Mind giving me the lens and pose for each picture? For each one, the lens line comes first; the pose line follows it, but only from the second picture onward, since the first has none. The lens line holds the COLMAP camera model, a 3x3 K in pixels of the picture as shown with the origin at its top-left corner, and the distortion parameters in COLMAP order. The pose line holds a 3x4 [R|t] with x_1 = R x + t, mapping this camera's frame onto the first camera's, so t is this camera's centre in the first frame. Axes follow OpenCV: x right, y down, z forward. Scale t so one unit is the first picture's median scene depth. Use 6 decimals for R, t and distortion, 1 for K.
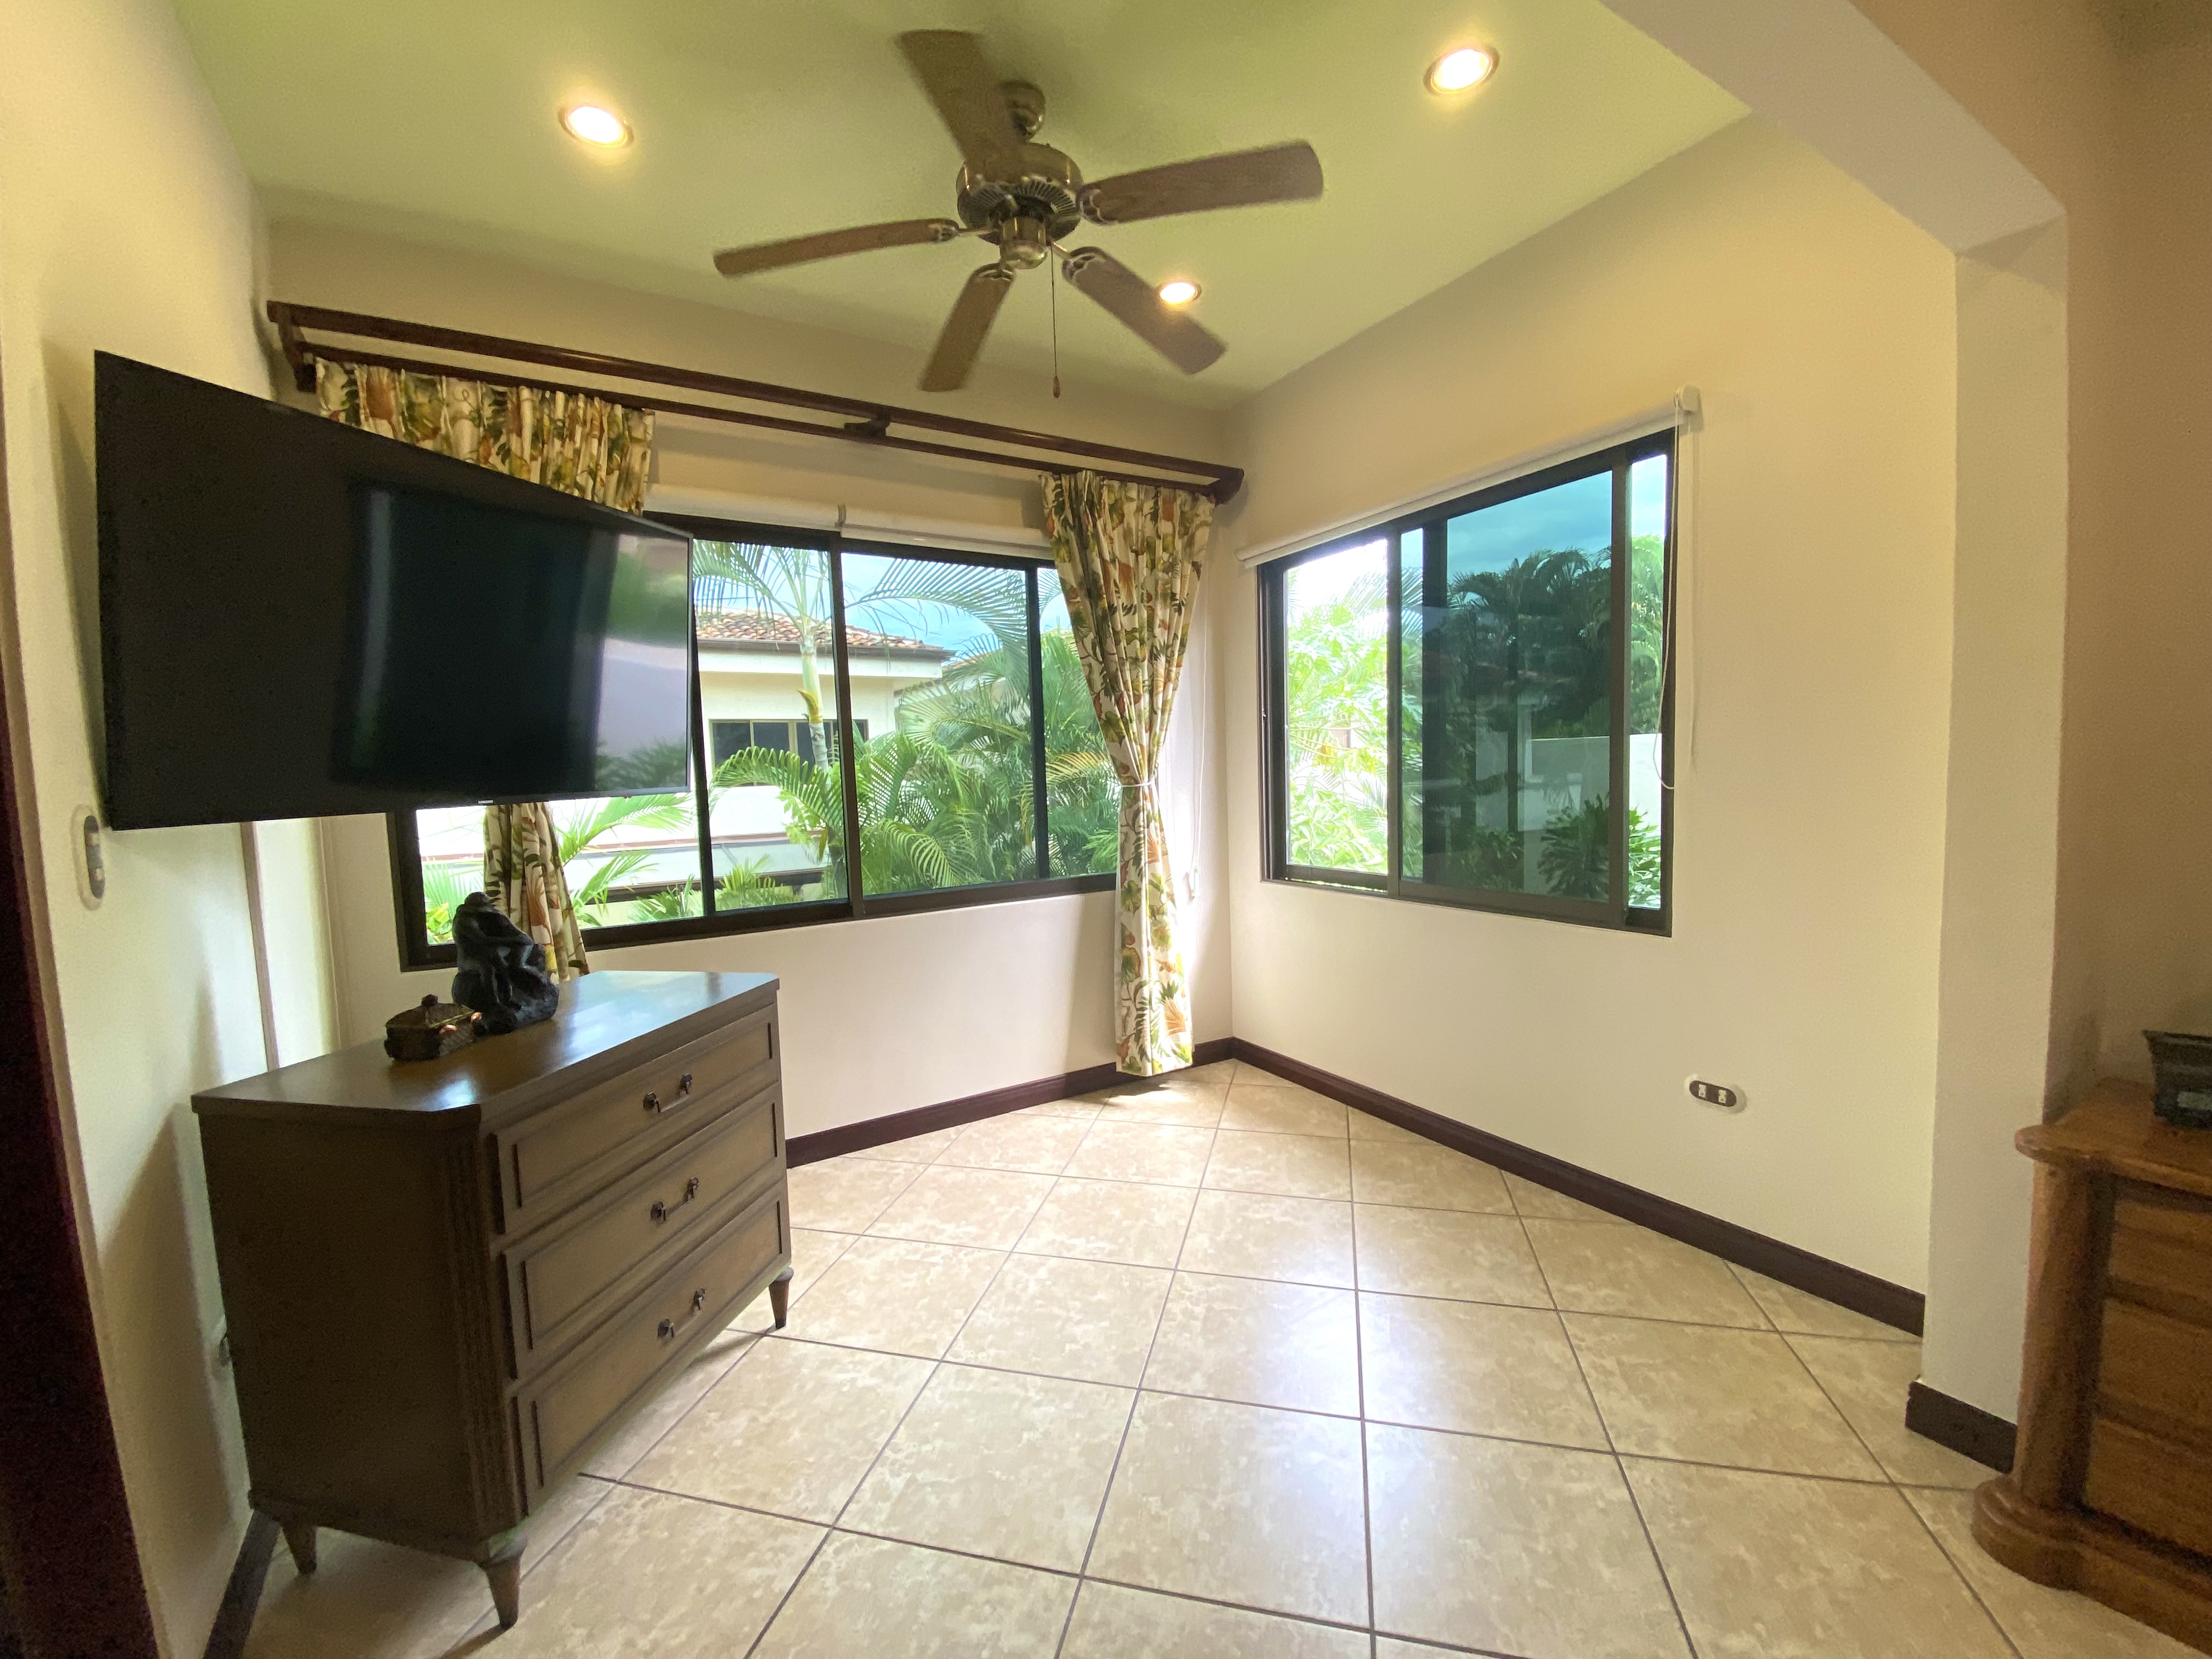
lens RADIAL K [[899.9, 0, 1098.2], [0, 899.9, 834.0], [0, 0, 1]] dist [0.027754, -0.023922]
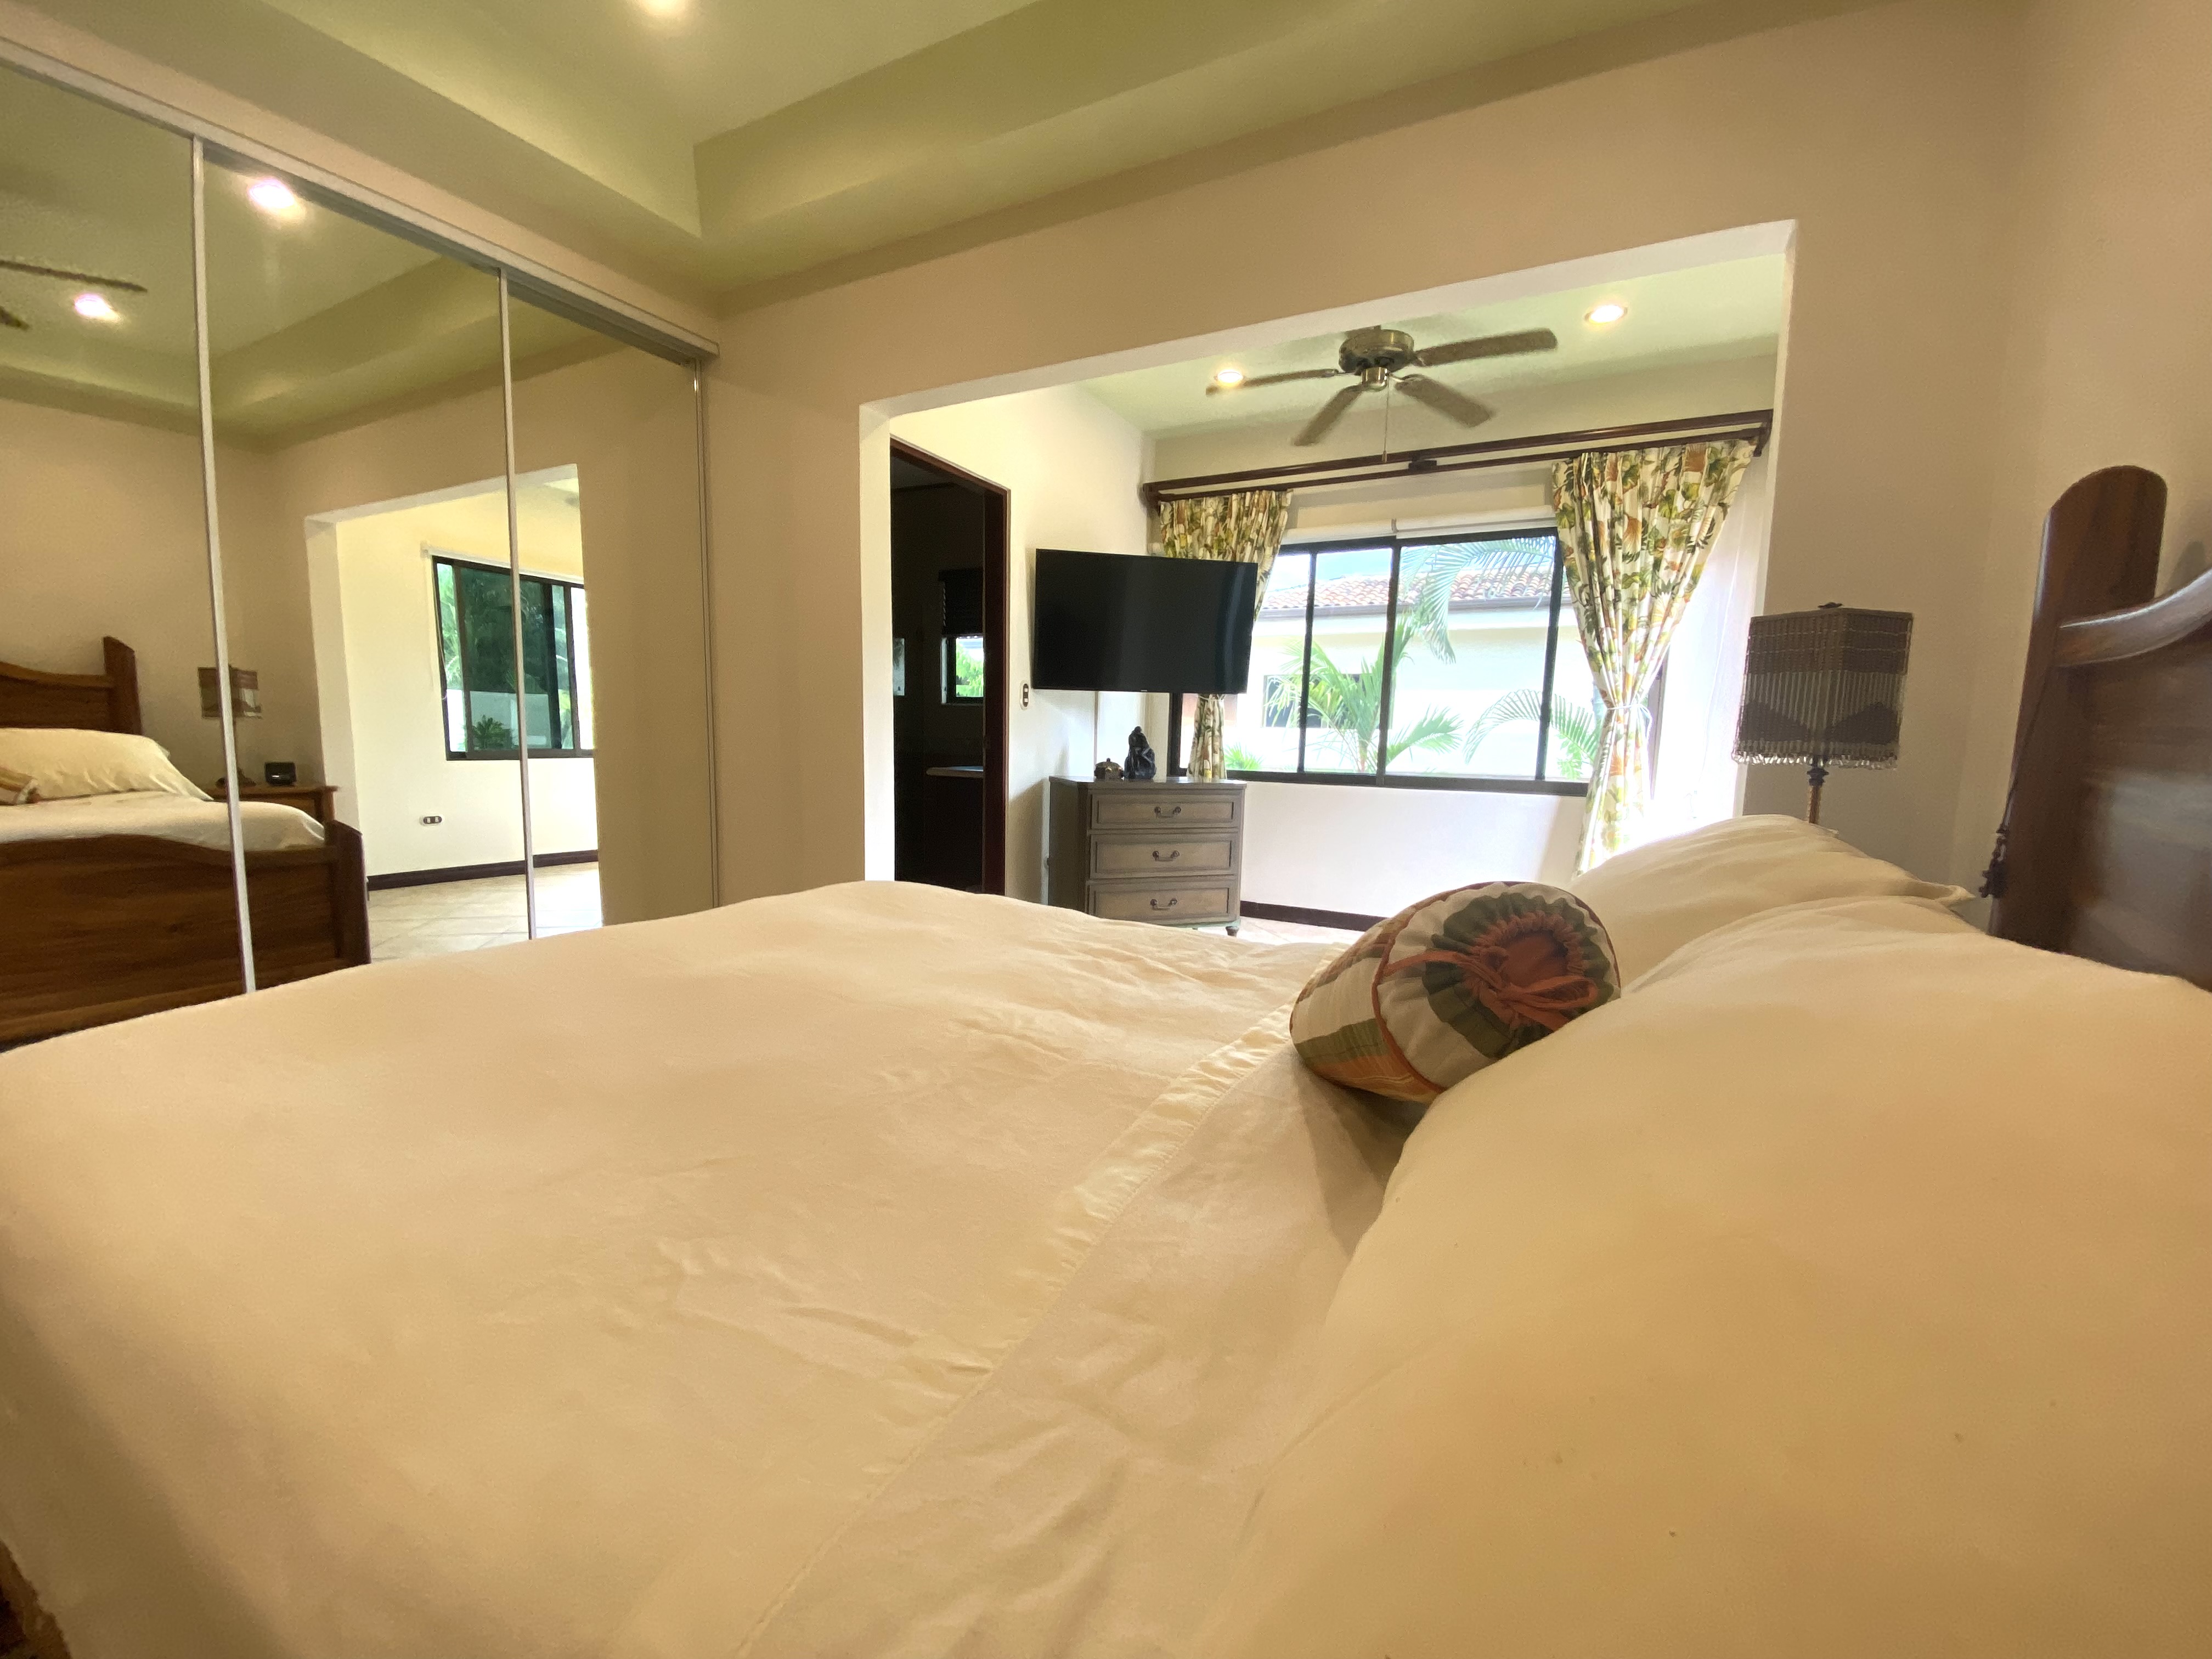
lens RADIAL K [[899.9, 0, 1098.2], [0, 899.9, 834.0], [0, 0, 1]] dist [0.027754, -0.023922]
pose [[0.518779, 0.134732, -0.844225, 0.756975], [-0.105091, 0.990064, 0.093429, 0.075904], [0.848425, 0.040251, 0.527784, -0.216769]]
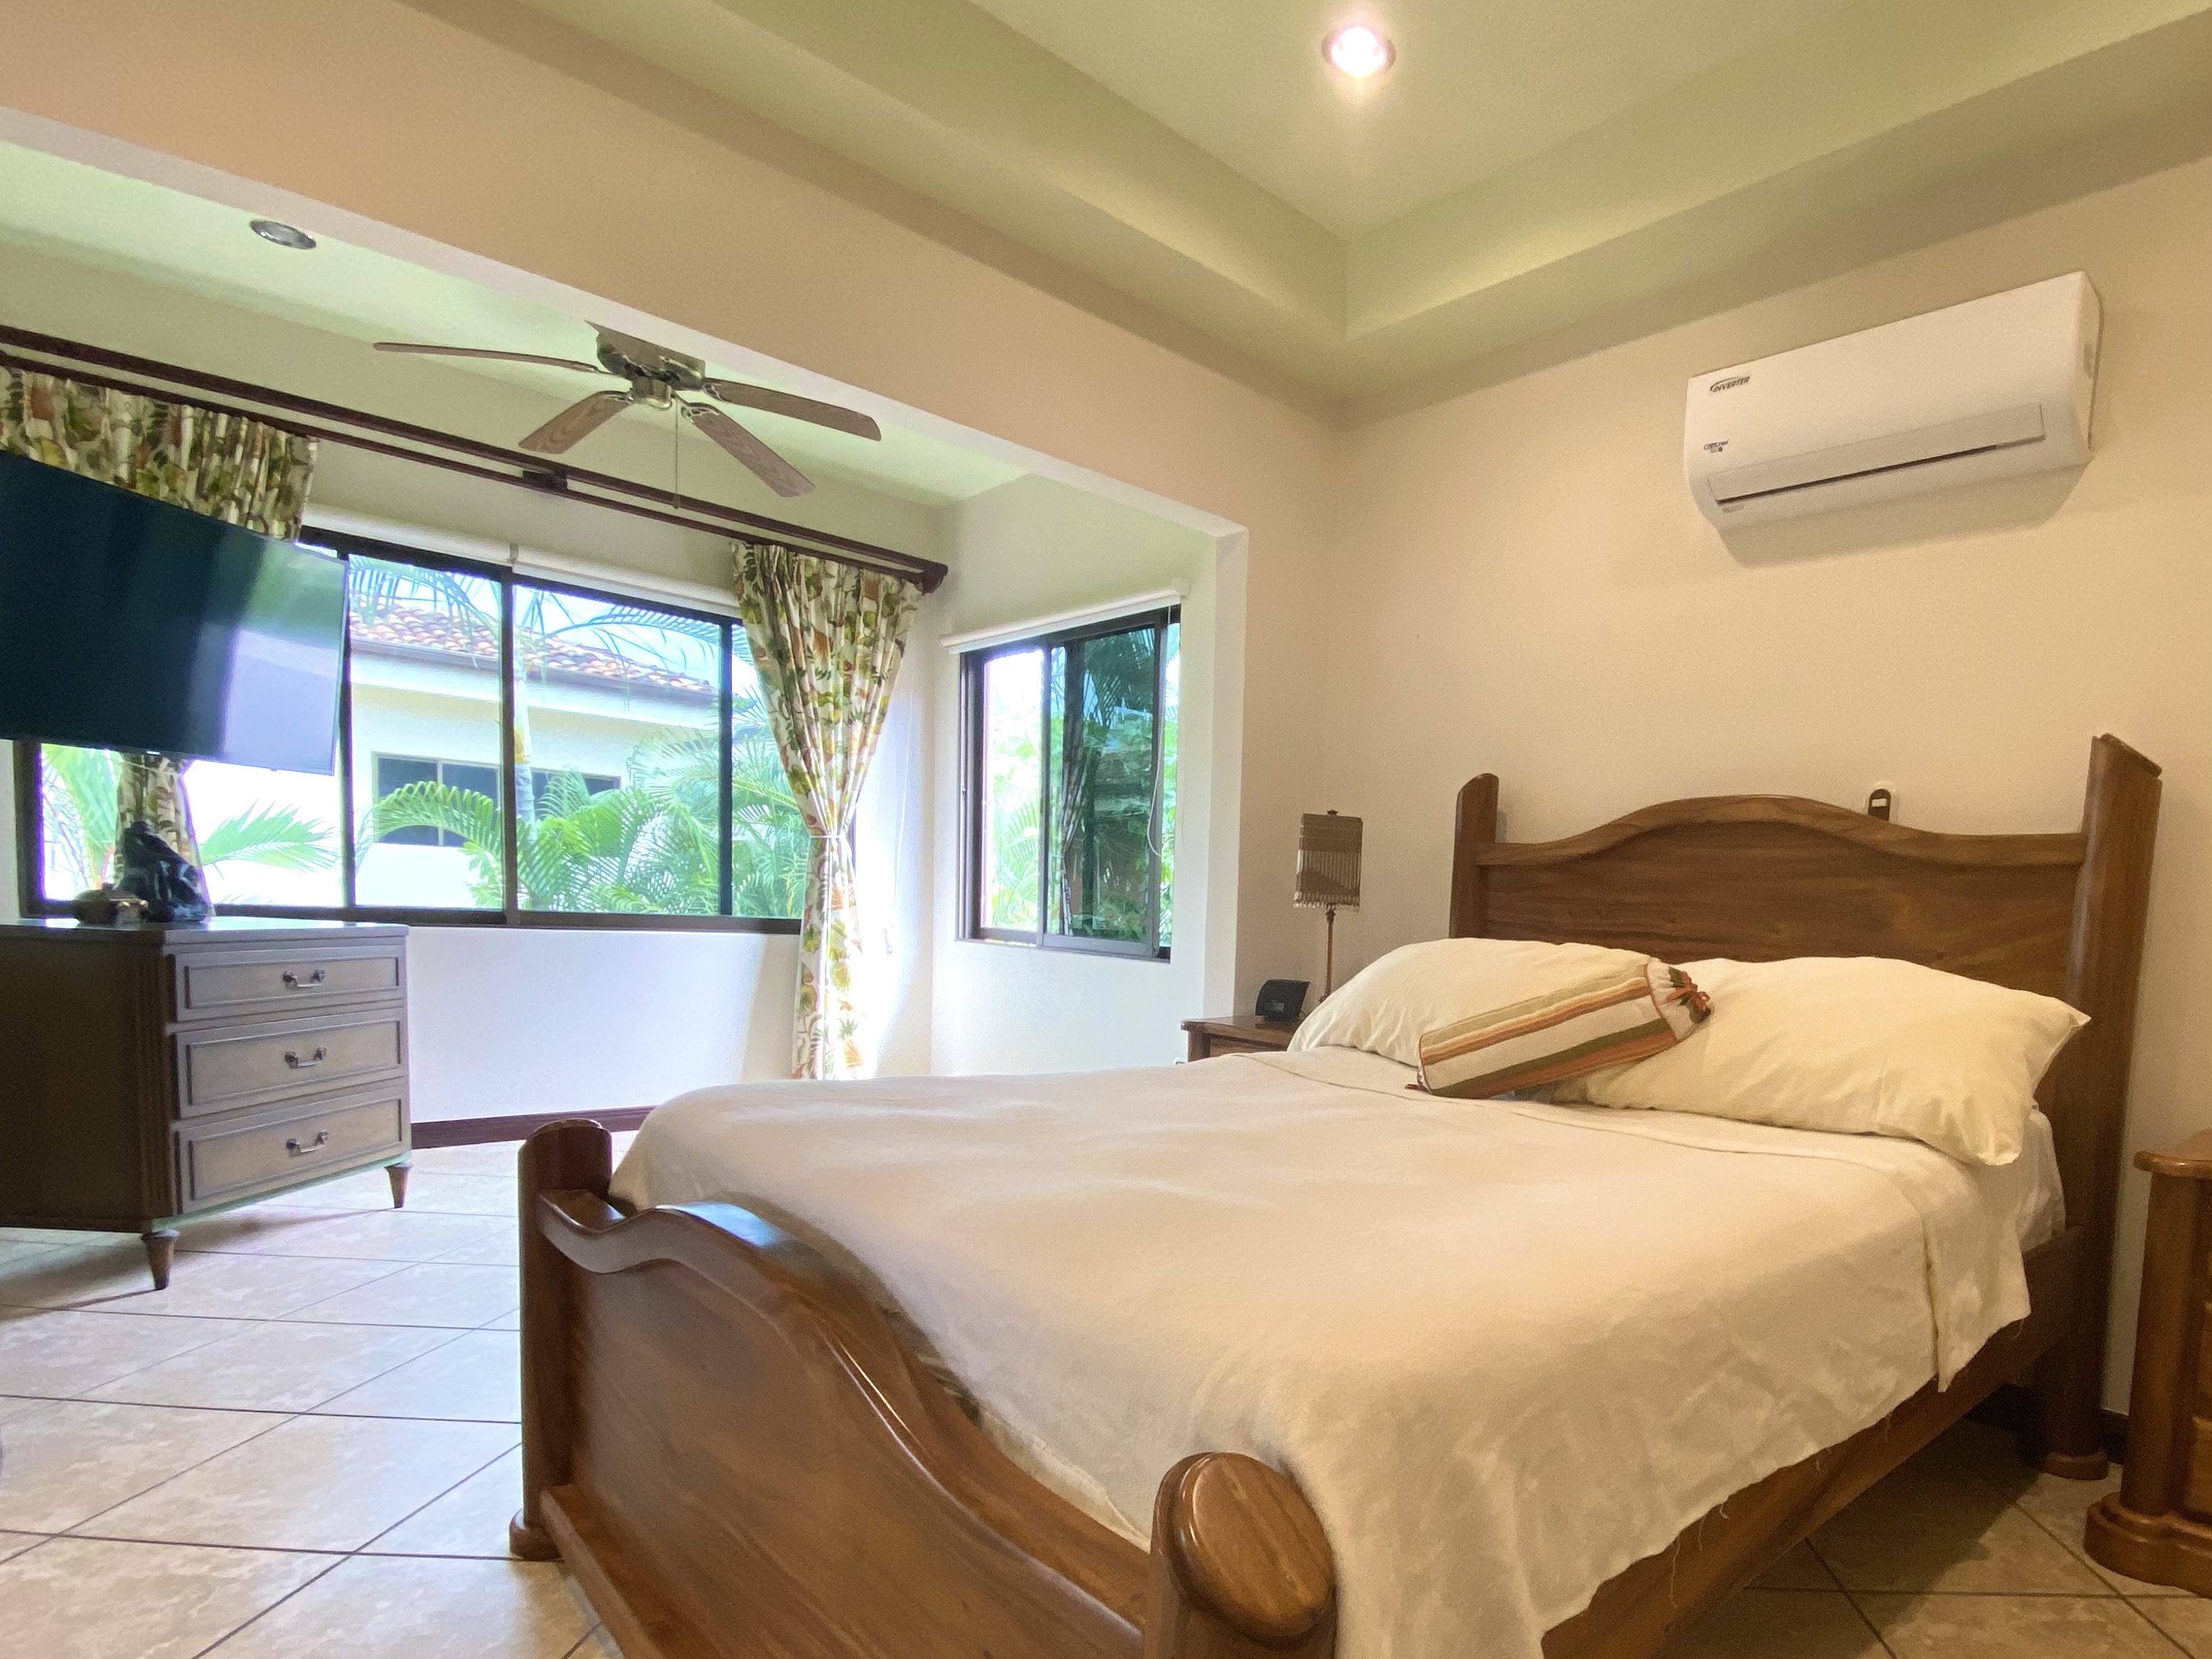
lens RADIAL K [[1200.0, 0, 1405.4], [0, 1200.0, 1023.3], [0, 0, 1]] dist [-0.000486, -0.012776]
pose [[0.949664, 0.054465, 0.308500, 0.291801], [-0.059538, 0.998201, 0.007048, 0.126277], [-0.307561, -0.025061, 0.951198, -0.639772]]
